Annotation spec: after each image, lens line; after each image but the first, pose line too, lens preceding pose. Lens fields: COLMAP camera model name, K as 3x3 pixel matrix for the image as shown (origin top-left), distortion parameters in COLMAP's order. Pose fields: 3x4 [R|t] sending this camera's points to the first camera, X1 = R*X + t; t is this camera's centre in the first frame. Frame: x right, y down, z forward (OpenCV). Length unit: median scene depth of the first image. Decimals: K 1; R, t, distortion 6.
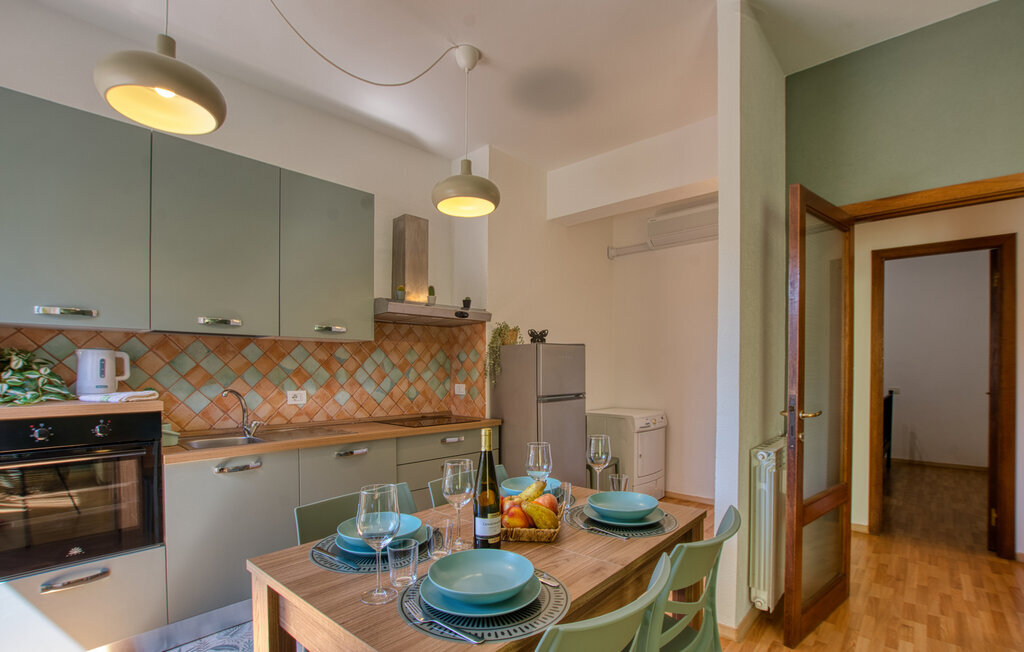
lens RADIAL K [[471.9, 0, 510.5], [0, 471.9, 373.8], [0, 0, 1]] dist [-0.022558, 0.001023]
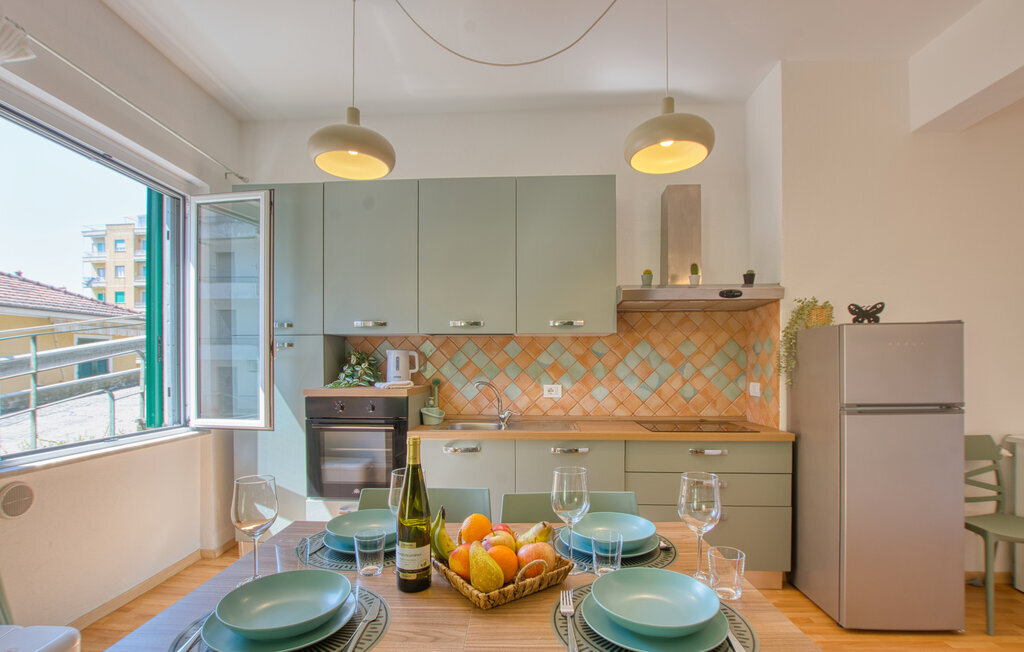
lens RADIAL K [[473.5, 0, 509.0], [0, 473.5, 366.1], [0, 0, 1]] dist [-0.023498, -0.000099]
pose [[0.652845, 0.001382, -0.757491, 0.281884], [-0.005534, 0.999980, -0.002945, -0.001505], [0.757472, 0.006114, 0.652839, 0.243525]]
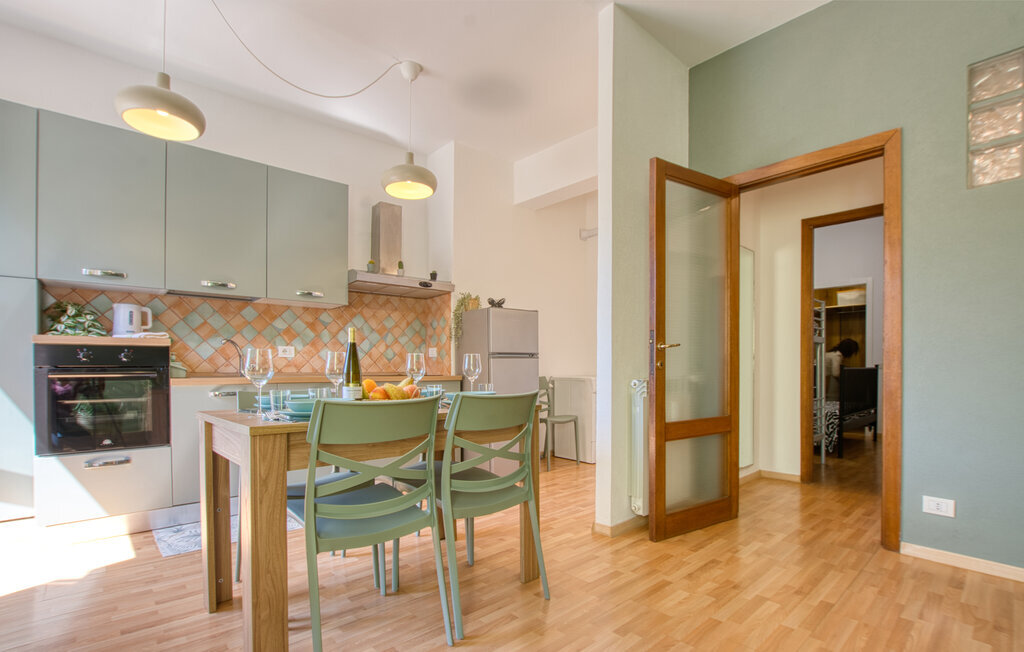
lens RADIAL K [[473.5, 0, 509.0], [0, 473.5, 366.1], [0, 0, 1]] dist [-0.023498, -0.000099]
pose [[0.996341, -0.002130, -0.085439, 0.232044], [0.001274, 0.999948, -0.010069, 0.102408], [0.085456, 0.009923, 0.996293, -0.177460]]
